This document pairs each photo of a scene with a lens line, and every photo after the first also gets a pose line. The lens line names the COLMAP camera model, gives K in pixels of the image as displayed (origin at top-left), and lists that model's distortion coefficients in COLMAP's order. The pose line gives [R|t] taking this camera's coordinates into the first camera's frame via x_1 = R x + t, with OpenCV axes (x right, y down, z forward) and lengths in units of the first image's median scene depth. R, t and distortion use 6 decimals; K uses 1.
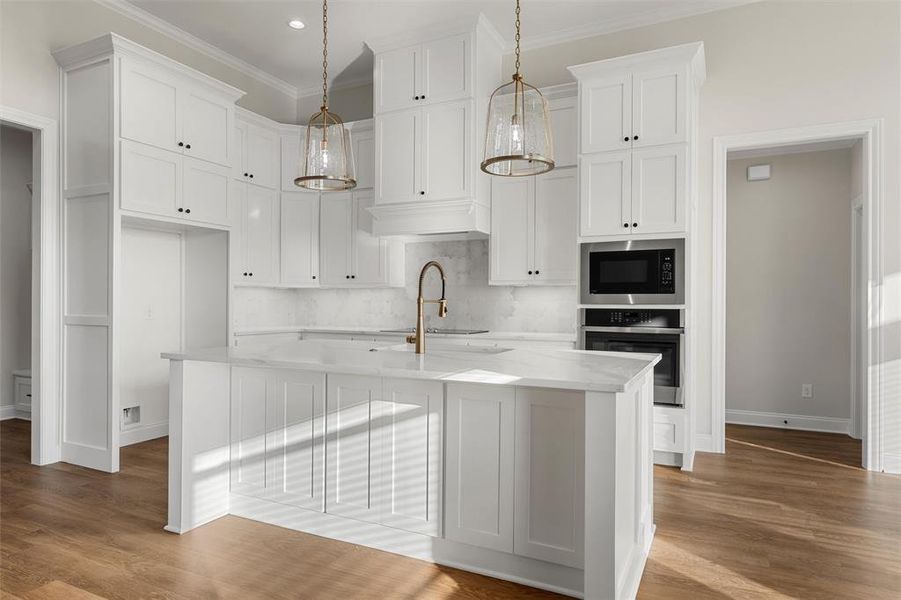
lens RADIAL K [[548.0, 0, 448.7], [0, 548.0, 301.2], [0, 0, 1]] dist [0.006657, 0.001303]
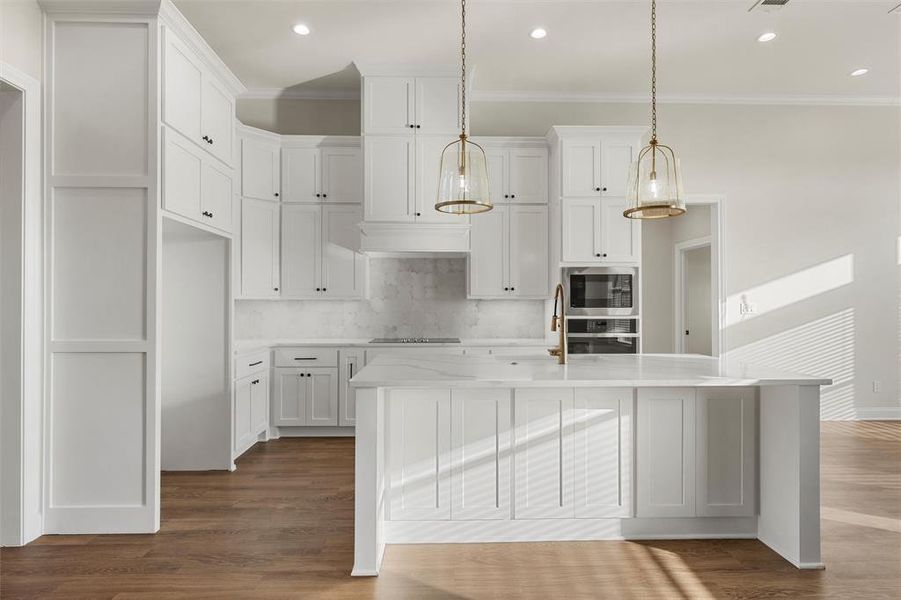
lens RADIAL K [[478.6, 0, 449.7], [0, 478.6, 302.5], [0, 0, 1]] dist [-0.000783, 0.000637]
pose [[0.882621, -0.001262, 0.470084, -0.524291], [0.002758, 0.999993, -0.002493, -0.024131], [-0.470078, 0.003497, 0.882618, 0.159322]]
